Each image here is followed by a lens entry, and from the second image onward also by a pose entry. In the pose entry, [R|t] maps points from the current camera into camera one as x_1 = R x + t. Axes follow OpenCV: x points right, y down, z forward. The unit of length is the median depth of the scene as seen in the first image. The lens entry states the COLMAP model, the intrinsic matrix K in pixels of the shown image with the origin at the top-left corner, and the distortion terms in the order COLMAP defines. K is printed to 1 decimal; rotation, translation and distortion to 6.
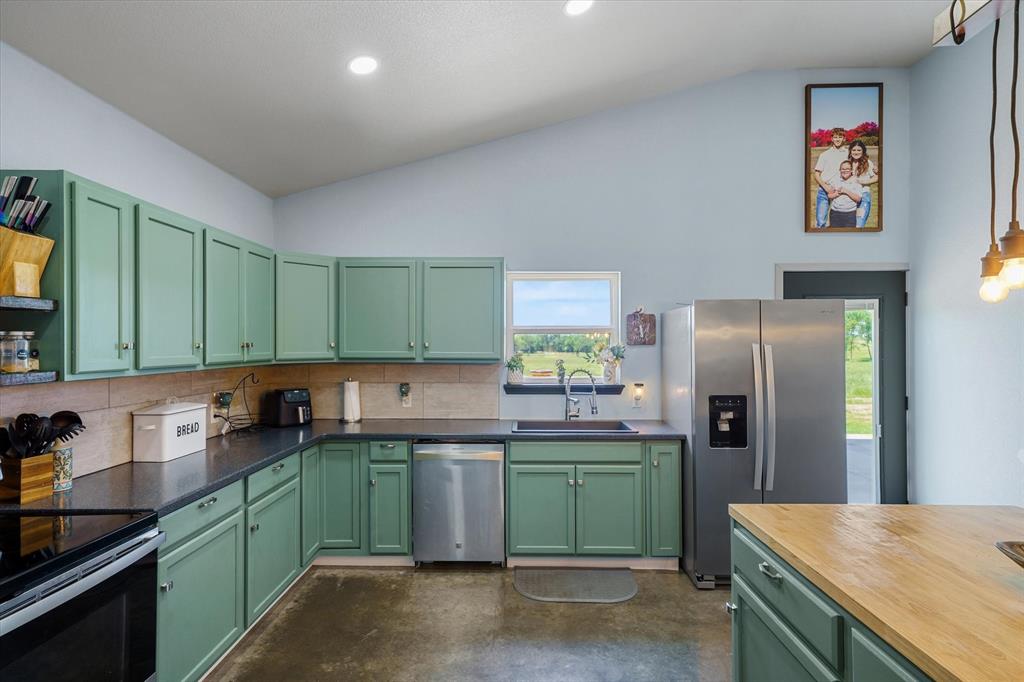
lens RADIAL K [[508.2, 0, 512.0], [0, 508.2, 341.0], [0, 0, 1]] dist [0.015795, 0.000470]
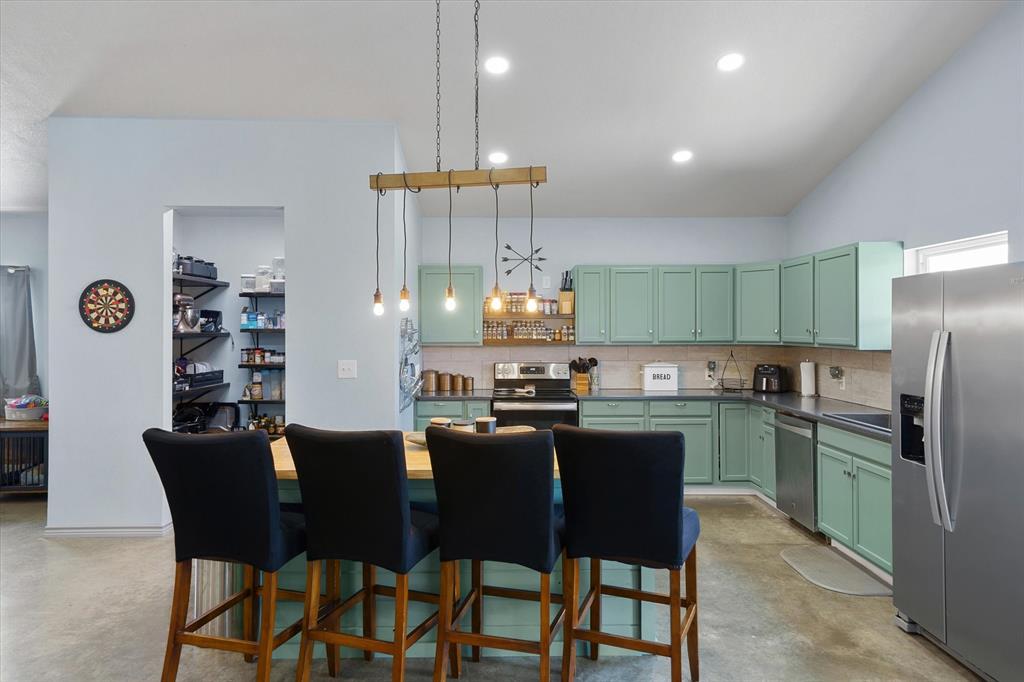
lens RADIAL K [[698.3, 0, 512.0], [0, 698.3, 341.0], [0, 0, 1]] dist [0.019207, -0.000980]
pose [[0.005401, 0.019569, -0.999794, 1.367936], [0.008355, 0.999773, 0.019614, -0.007095], [0.999951, -0.008459, 0.005236, 0.332963]]
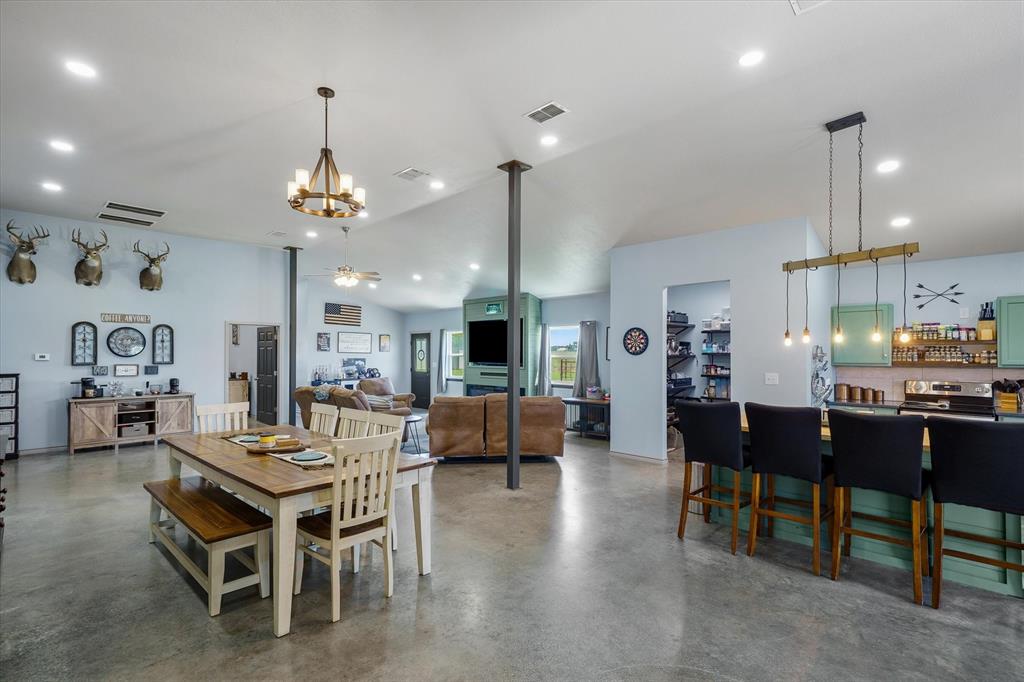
lens RADIAL K [[508.2, 0, 512.0], [0, 508.2, 341.0], [0, 0, 1]] dist [0.015795, 0.000470]
pose [[-0.652897, -0.014305, -0.757312, 1.631385], [0.007109, 0.999662, -0.025012, -0.009654], [0.757413, -0.021714, -0.652575, 0.414278]]
